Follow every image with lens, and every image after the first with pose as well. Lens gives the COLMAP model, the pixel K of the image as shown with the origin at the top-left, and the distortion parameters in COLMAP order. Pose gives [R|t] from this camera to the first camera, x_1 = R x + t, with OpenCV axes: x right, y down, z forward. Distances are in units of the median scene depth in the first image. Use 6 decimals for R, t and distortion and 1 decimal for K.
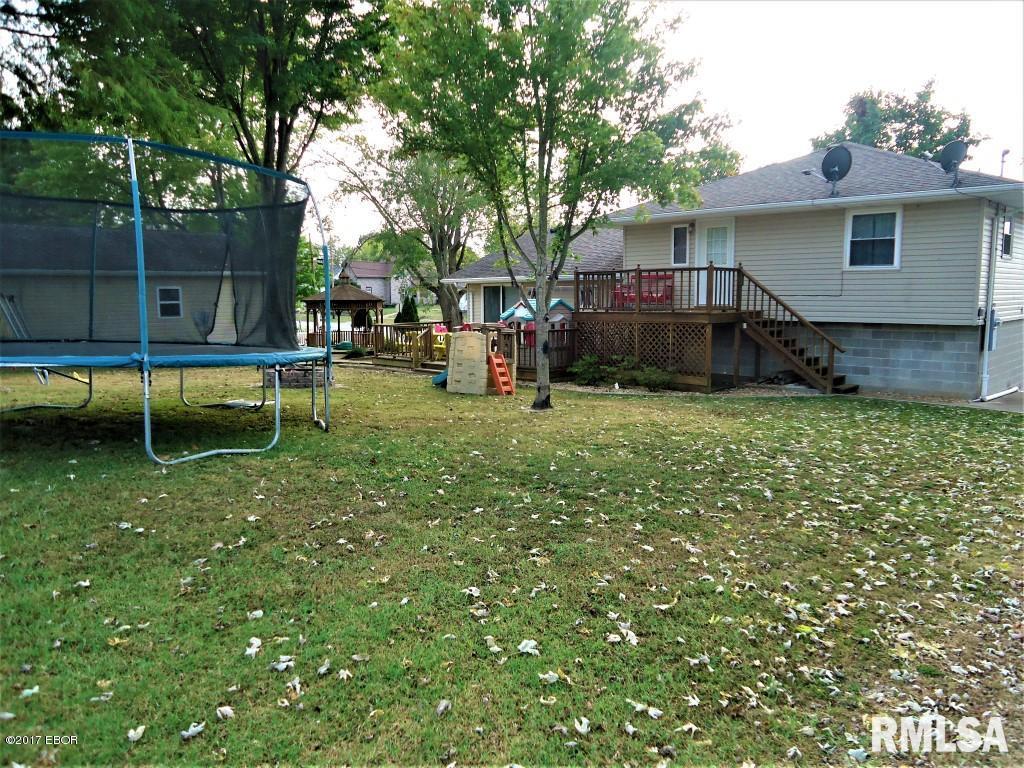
lens RADIAL K [[800.4, 0, 512.0], [0, 800.4, 384.0], [0, 0, 1]] dist [-0.004837, -0.002227]
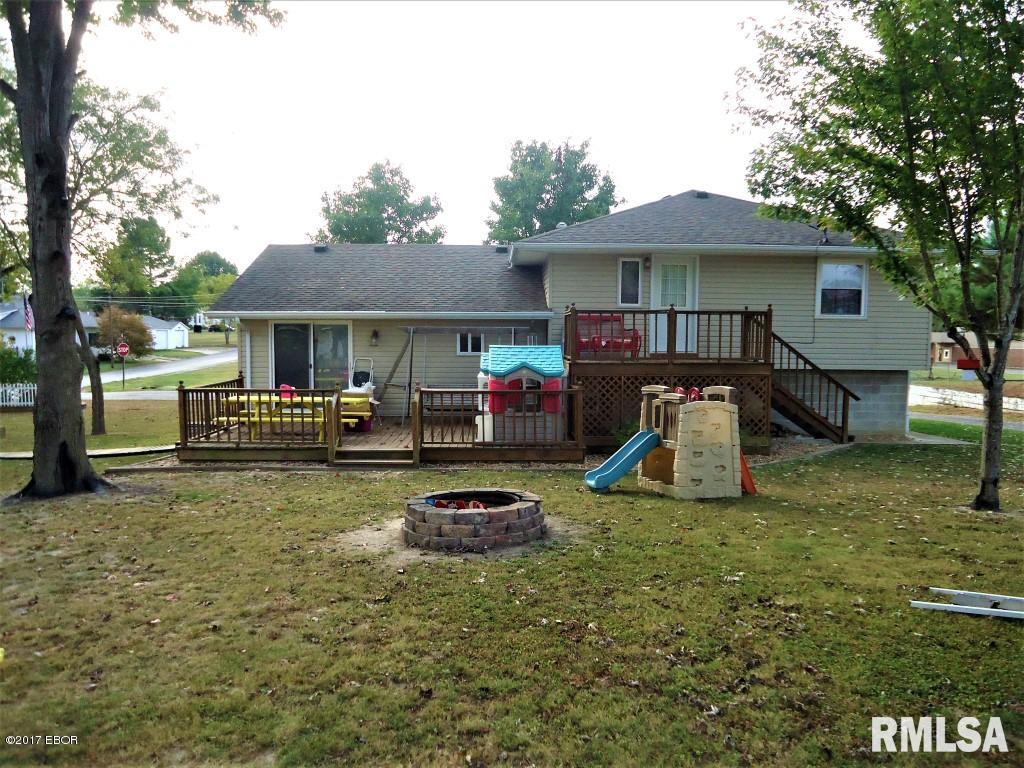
lens RADIAL K [[800.4, 0, 512.0], [0, 800.4, 384.0], [0, 0, 1]] dist [-0.004837, -0.002227]
pose [[0.652409, -0.036250, 0.757000, -0.534050], [0.074376, 0.997096, -0.016353, -0.062623], [-0.754209, 0.066971, 0.653210, 0.558785]]
